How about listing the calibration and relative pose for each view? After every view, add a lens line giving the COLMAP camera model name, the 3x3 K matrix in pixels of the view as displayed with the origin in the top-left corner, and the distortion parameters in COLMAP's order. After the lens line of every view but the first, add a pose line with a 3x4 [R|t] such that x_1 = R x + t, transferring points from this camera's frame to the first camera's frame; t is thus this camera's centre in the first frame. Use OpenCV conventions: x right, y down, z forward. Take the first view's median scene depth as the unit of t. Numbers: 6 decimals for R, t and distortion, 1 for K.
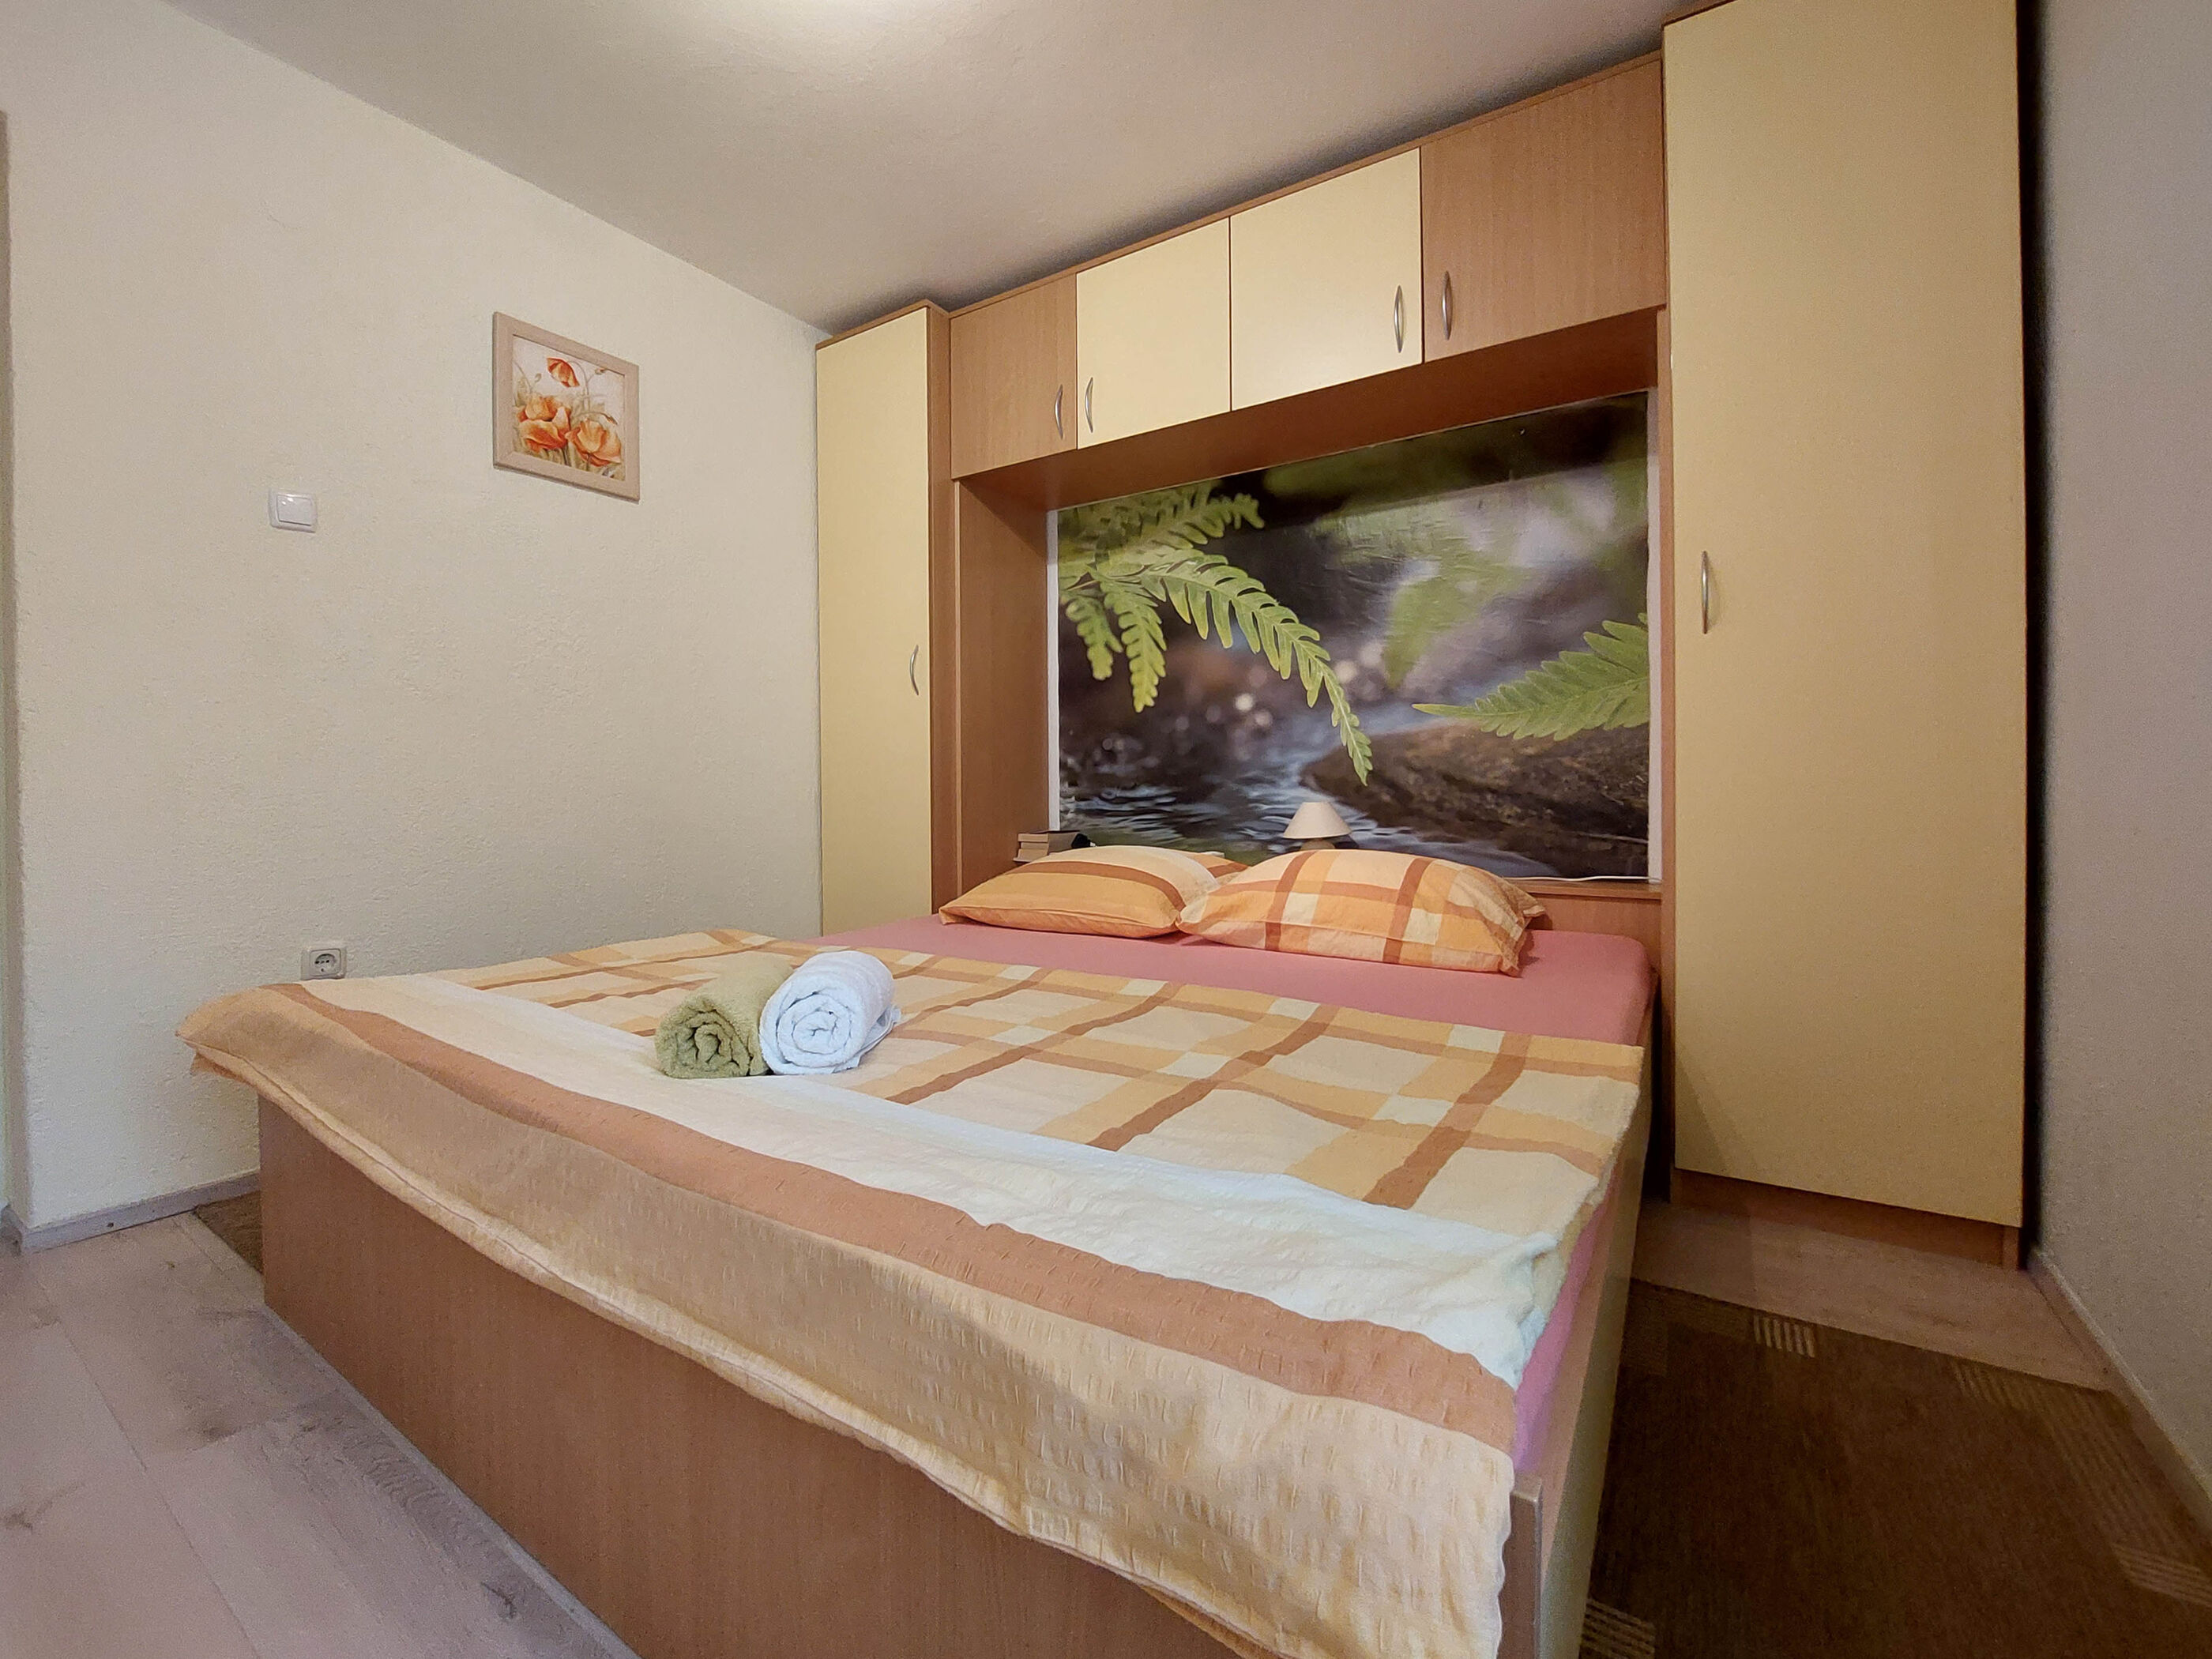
lens RADIAL K [[943.0, 0, 1073.3], [0, 943.0, 801.6], [0, 0, 1]] dist [-0.017723, 0.000167]
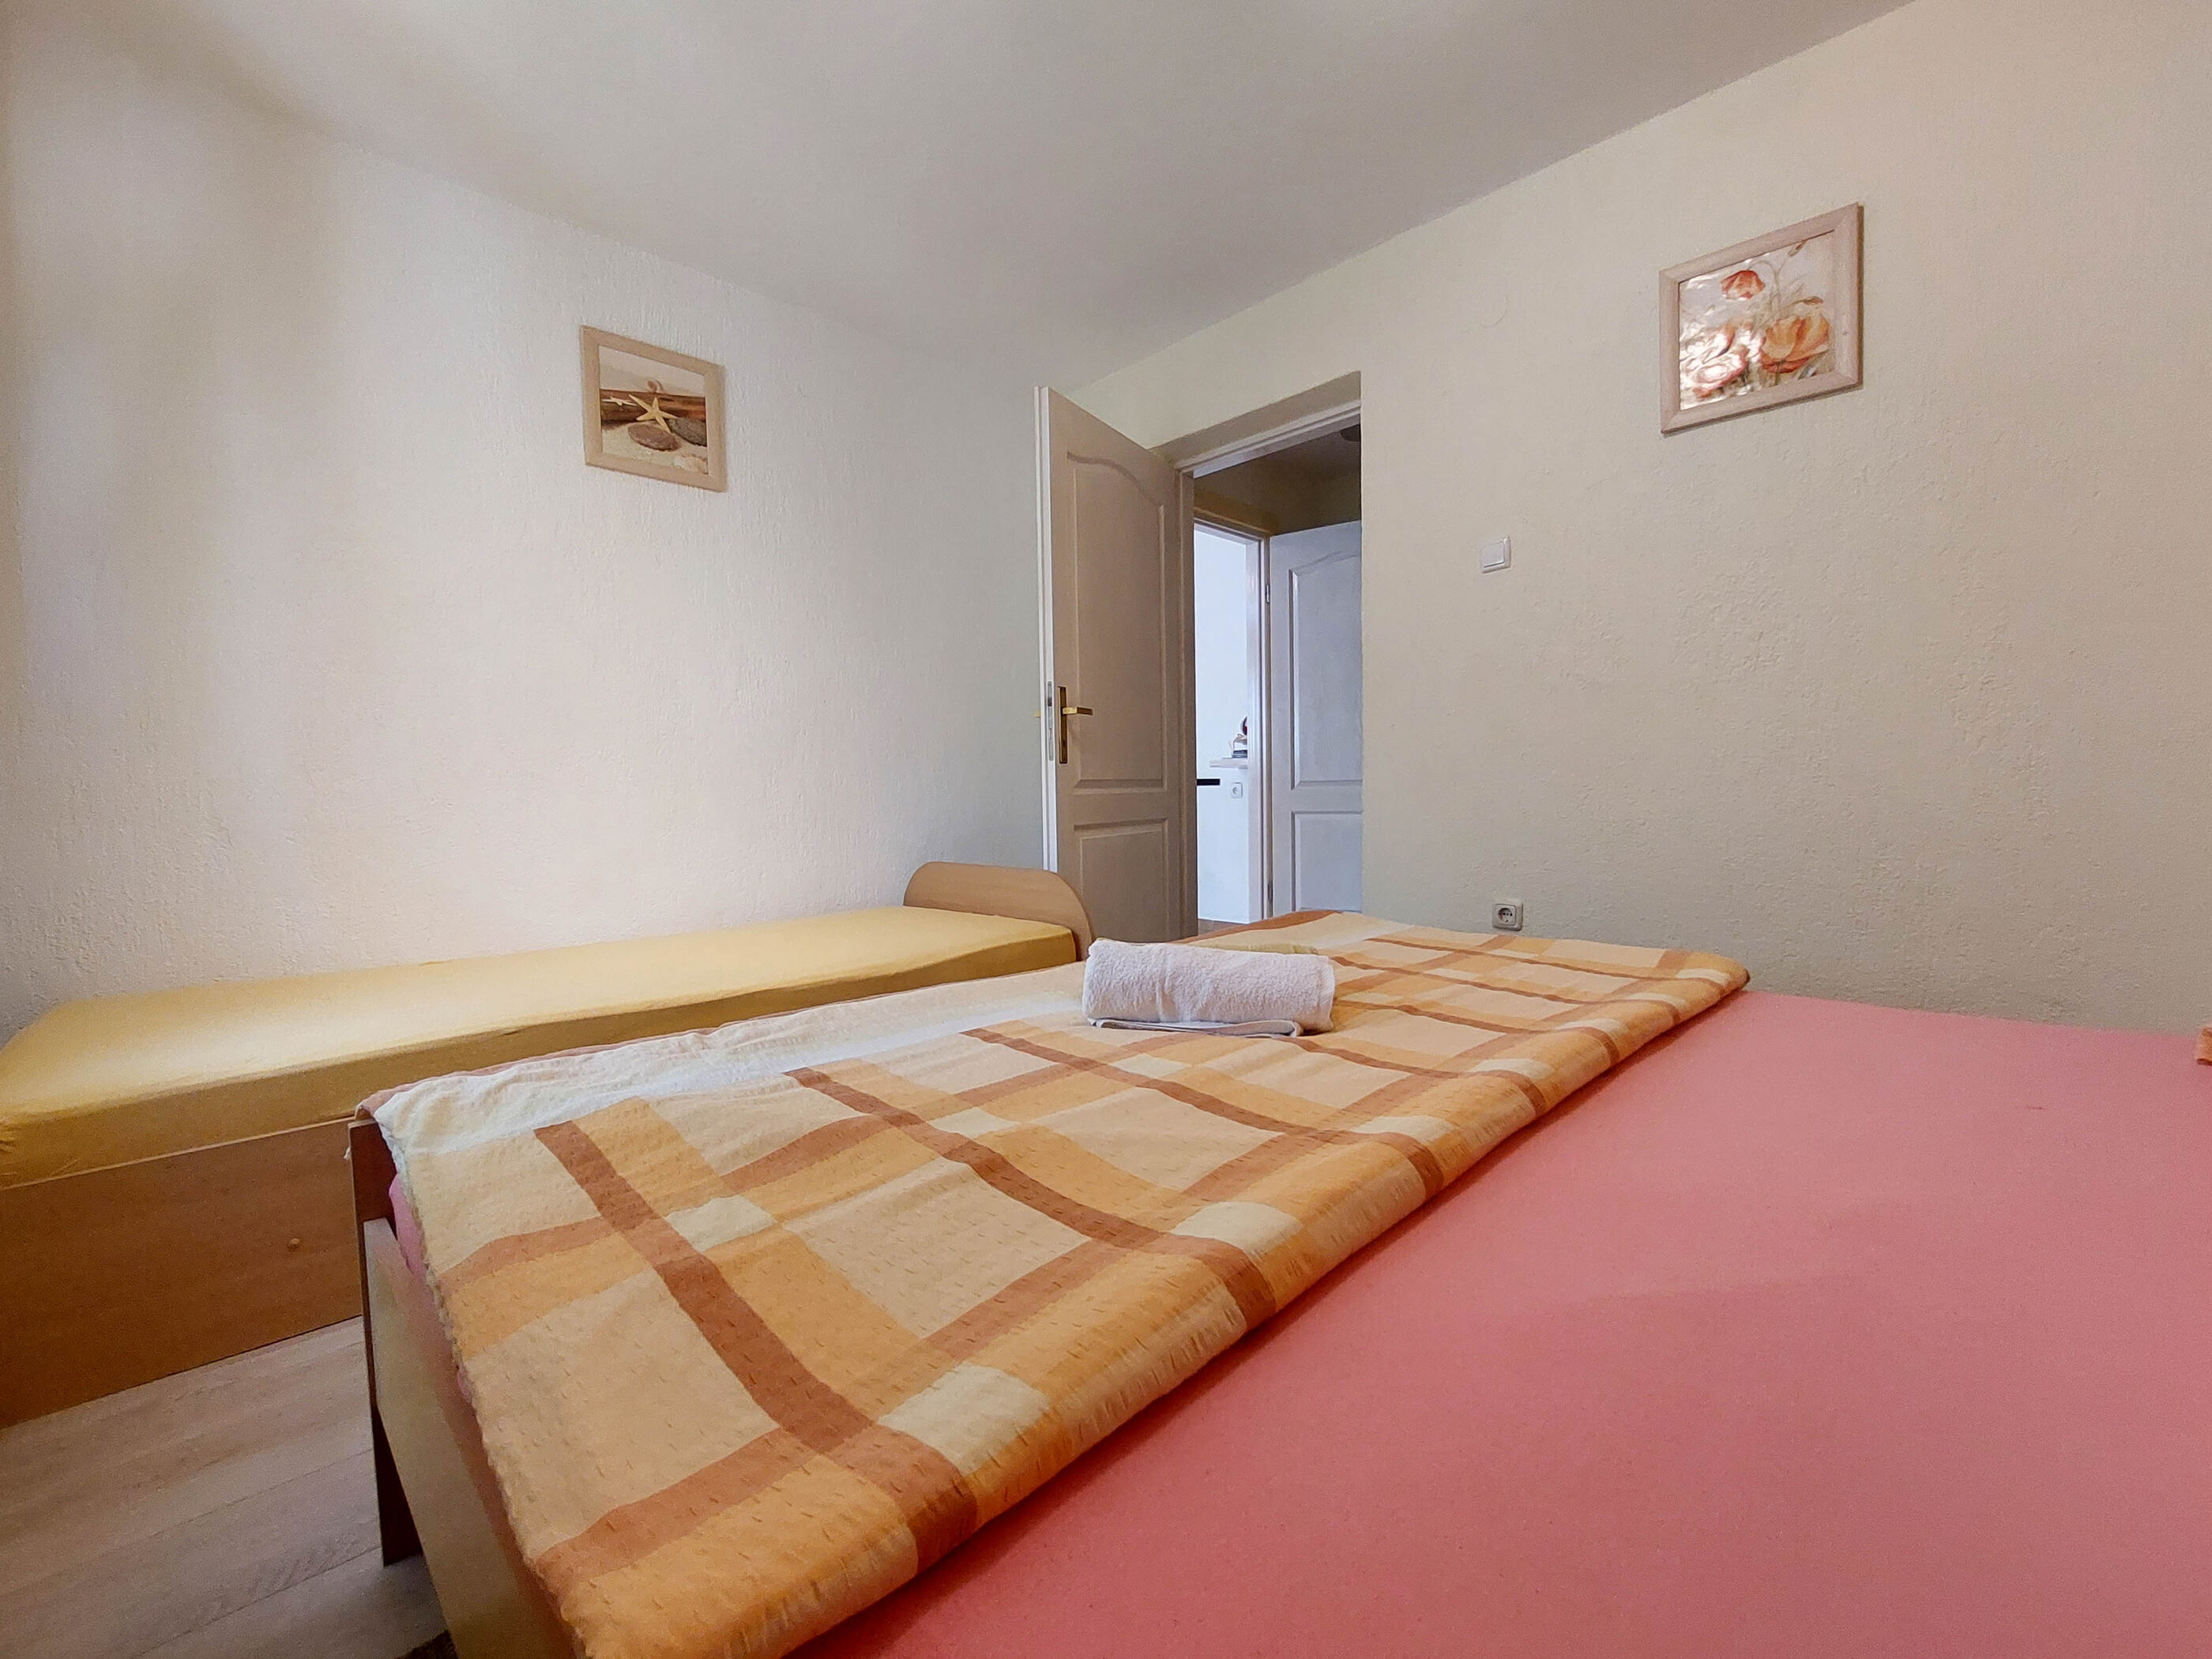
lens RADIAL K [[909.7, 0, 1104.9], [0, 909.7, 832.1], [0, 0, 1]] dist [-0.016041, -0.000803]
pose [[-0.193155, 0.061723, -0.979225, 0.367336], [0.006350, 0.998077, 0.061659, -0.010669], [0.981148, 0.005692, -0.193176, 0.531642]]
